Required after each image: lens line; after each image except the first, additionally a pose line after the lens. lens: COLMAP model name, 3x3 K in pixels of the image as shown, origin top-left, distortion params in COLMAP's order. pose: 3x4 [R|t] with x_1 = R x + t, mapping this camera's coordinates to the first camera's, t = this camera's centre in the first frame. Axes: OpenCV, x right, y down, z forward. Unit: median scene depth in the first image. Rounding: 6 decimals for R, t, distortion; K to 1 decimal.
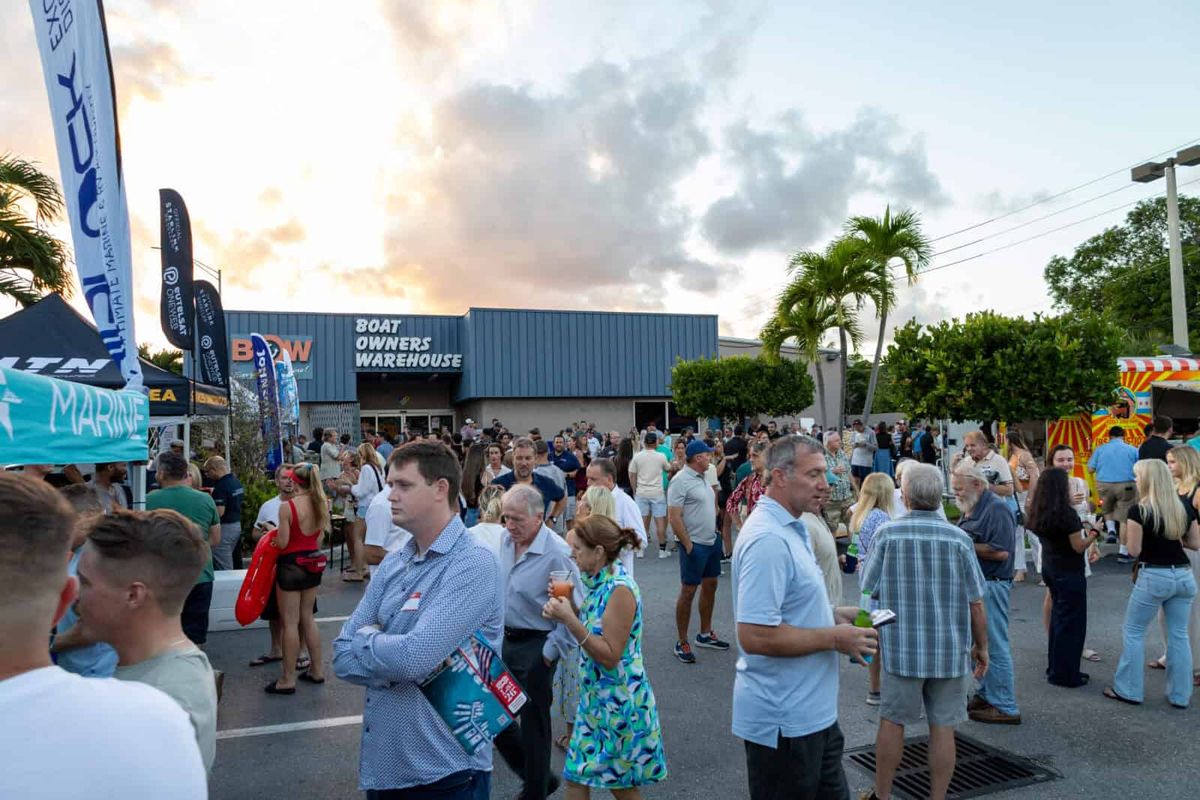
lens RADIAL K [[779.9, 0, 601.6], [0, 779.9, 392.4], [0, 0, 1]] dist [0.001413, -0.001767]
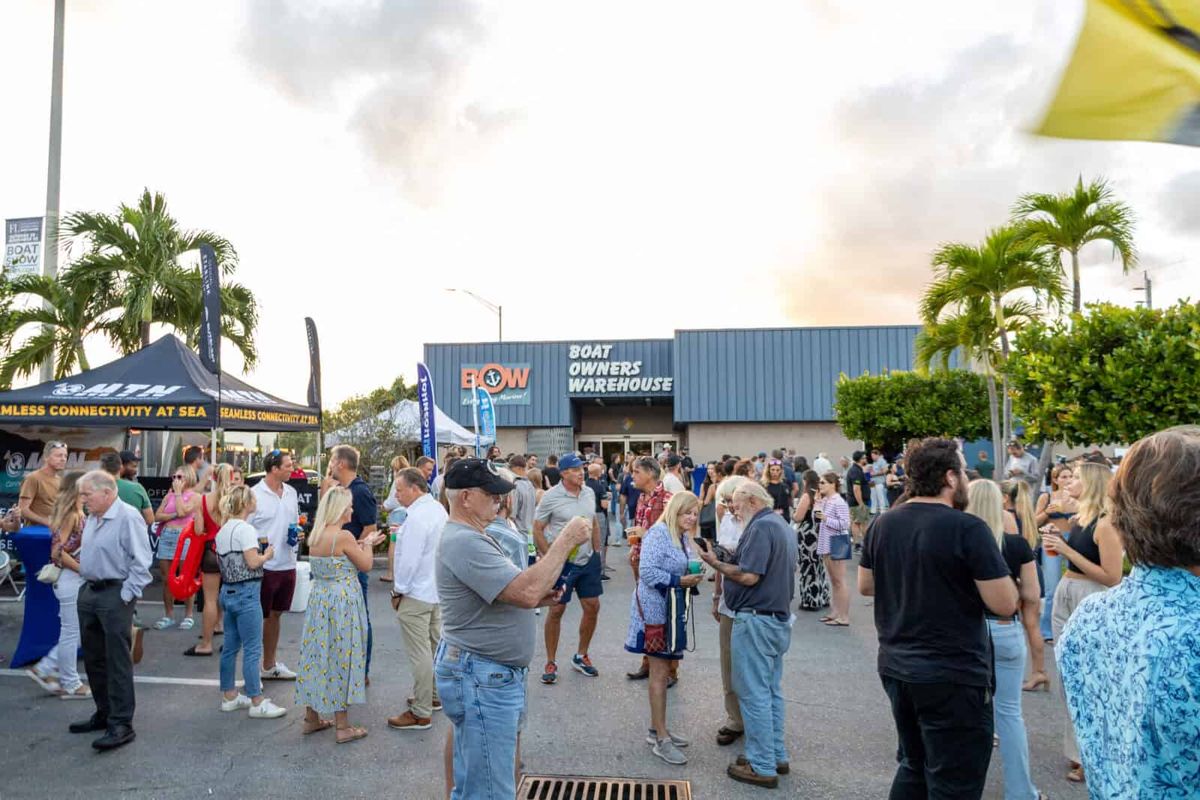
lens RADIAL K [[828.9, 0, 599.8], [0, 828.9, 400.7], [0, 0, 1]] dist [0.006801, 0.000022]
pose [[0.912474, -0.012808, -0.408935, 0.167062], [0.002605, 0.999672, -0.025497, 0.006480], [0.409127, 0.022200, 0.912207, 0.019986]]
